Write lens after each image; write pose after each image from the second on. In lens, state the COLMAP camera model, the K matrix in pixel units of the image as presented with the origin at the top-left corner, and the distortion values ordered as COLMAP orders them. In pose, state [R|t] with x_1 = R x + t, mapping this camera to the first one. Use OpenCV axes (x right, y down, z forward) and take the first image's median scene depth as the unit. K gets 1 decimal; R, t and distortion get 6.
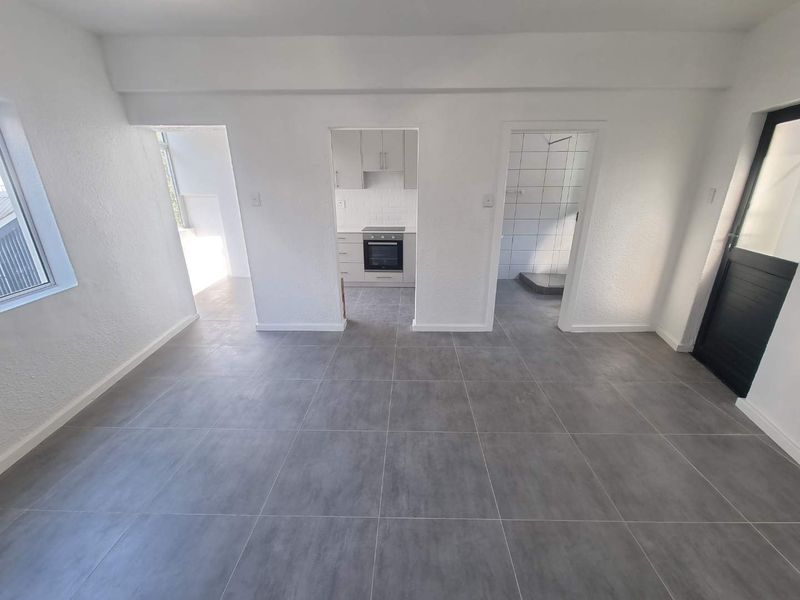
lens RADIAL K [[324.4, 0, 403.9], [0, 324.4, 300.2], [0, 0, 1]] dist [0.000904, -0.000707]
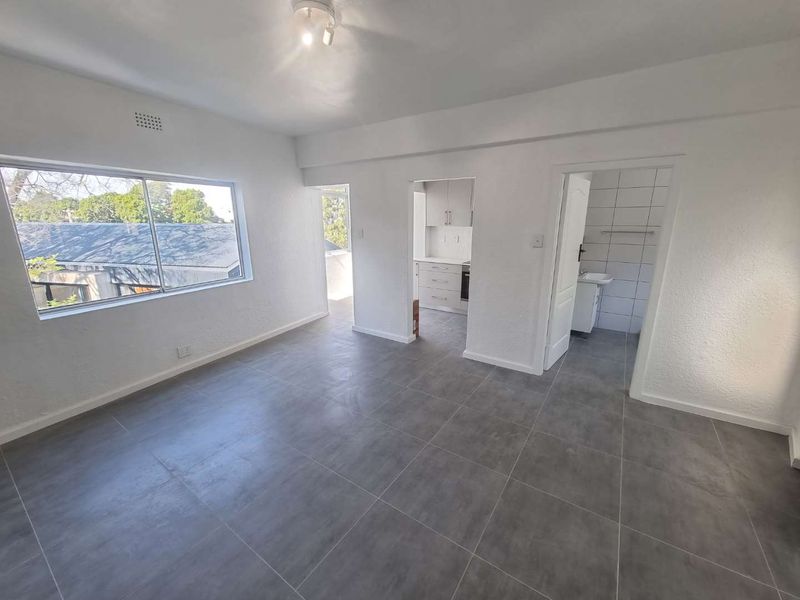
lens RADIAL K [[324.4, 0, 403.9], [0, 324.4, 300.2], [0, 0, 1]] dist [0.000904, -0.000707]
pose [[0.841264, 0.132893, -0.524036, 0.477655], [-0.182334, 0.982269, -0.043613, -0.008096], [0.508948, 0.132240, 0.850579, -0.042220]]
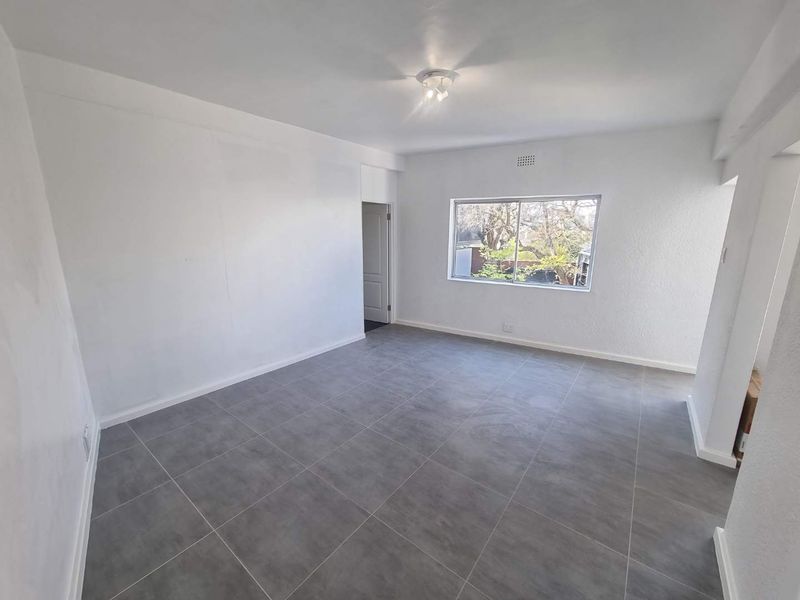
lens RADIAL K [[324.4, 0, 403.9], [0, 324.4, 300.2], [0, 0, 1]] dist [0.000904, -0.000707]
pose [[-0.584522, 0.169669, -0.793440, 0.737054], [-0.280217, 0.875509, 0.393653, -0.322548], [0.761454, 0.452434, -0.464210, 0.848417]]
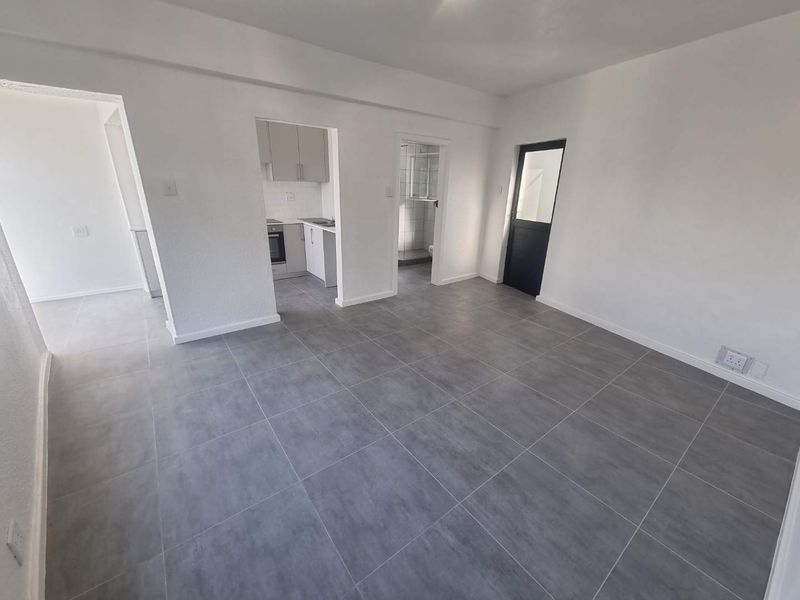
lens RADIAL K [[327.9, 0, 403.5], [0, 327.9, 298.7], [0, 0, 1]] dist [0.001820, -0.000092]
pose [[0.777272, -0.187217, 0.600665, -0.577777], [0.182926, 0.980705, 0.068960, 0.030928], [-0.601986, 0.056277, 0.796521, -0.050641]]
